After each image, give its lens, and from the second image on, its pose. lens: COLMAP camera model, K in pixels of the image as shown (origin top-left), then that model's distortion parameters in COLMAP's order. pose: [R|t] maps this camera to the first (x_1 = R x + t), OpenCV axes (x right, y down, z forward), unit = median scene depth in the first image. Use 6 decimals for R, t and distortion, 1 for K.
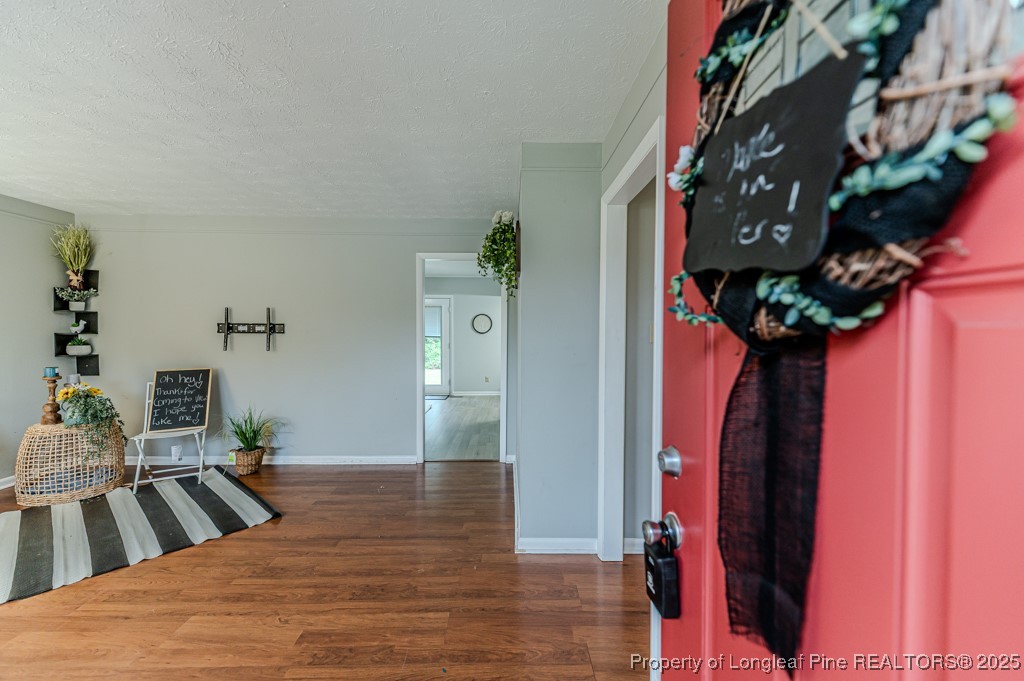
lens RADIAL K [[404.2, 0, 513.1], [0, 404.2, 340.0], [0, 0, 1]] dist [0.020427, -0.005103]
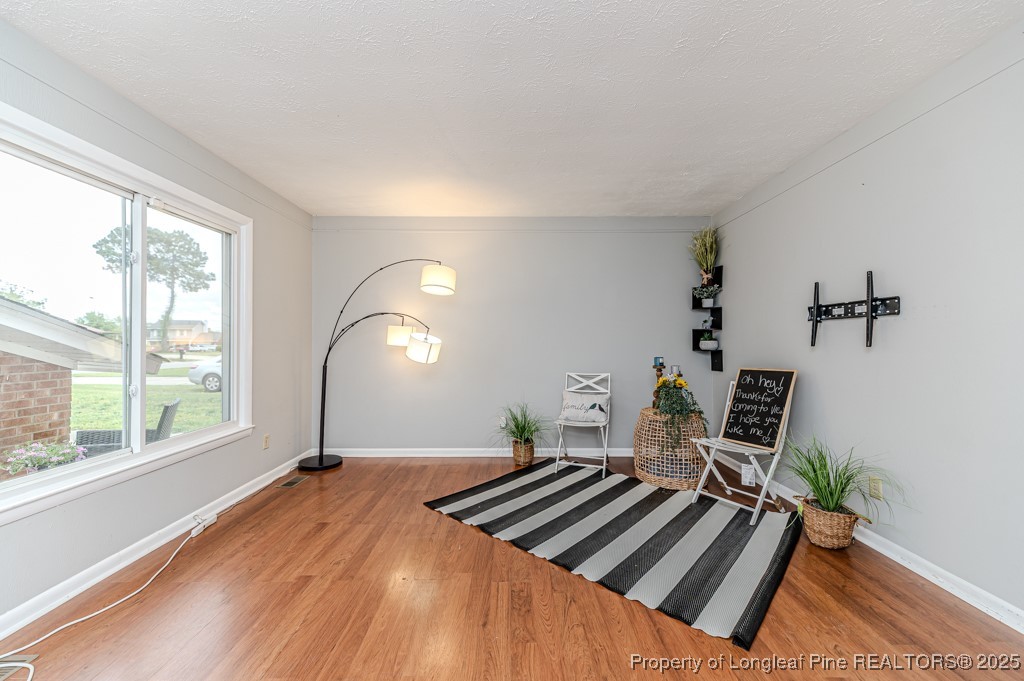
lens RADIAL K [[404.2, 0, 514.7], [0, 404.2, 340.0], [0, 0, 1]] dist [0.020427, -0.005103]
pose [[-0.009244, -0.014479, -0.999852, -0.028355], [-0.023260, 0.999628, -0.014261, 0.039413], [0.999687, 0.023124, -0.009578, 0.547829]]
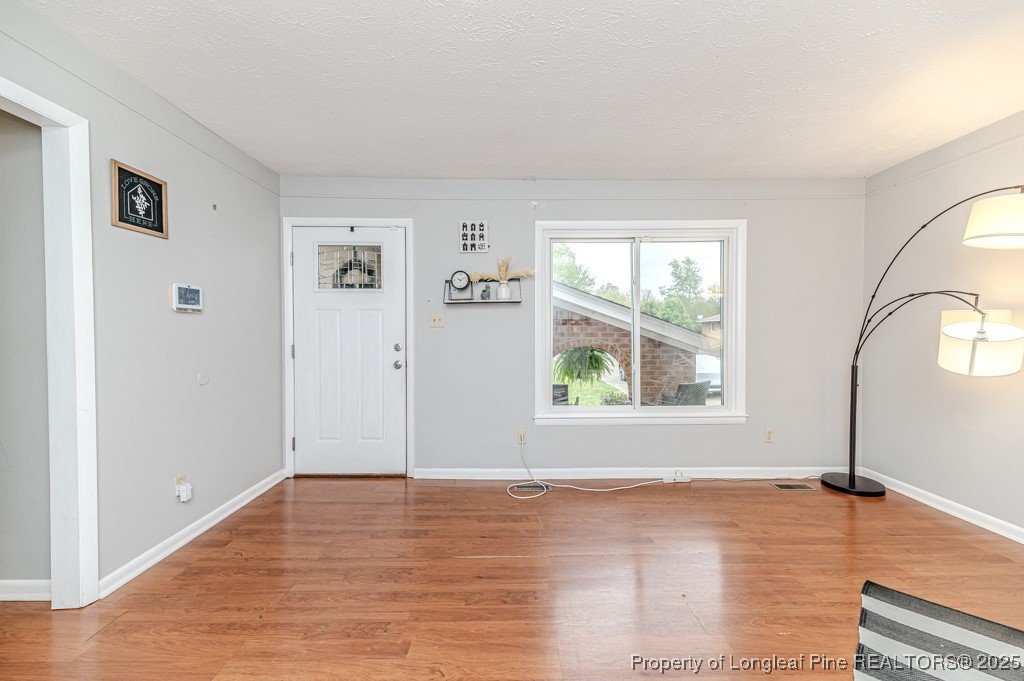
lens RADIAL K [[404.2, 0, 509.0], [0, 404.2, 335.9], [0, 0, 1]] dist [0.020427, -0.005103]
pose [[-0.999938, -0.004506, 0.010193, -0.360483], [-0.004228, 0.999624, 0.027096, 0.021364], [-0.010311, 0.027051, -0.999581, 0.895625]]
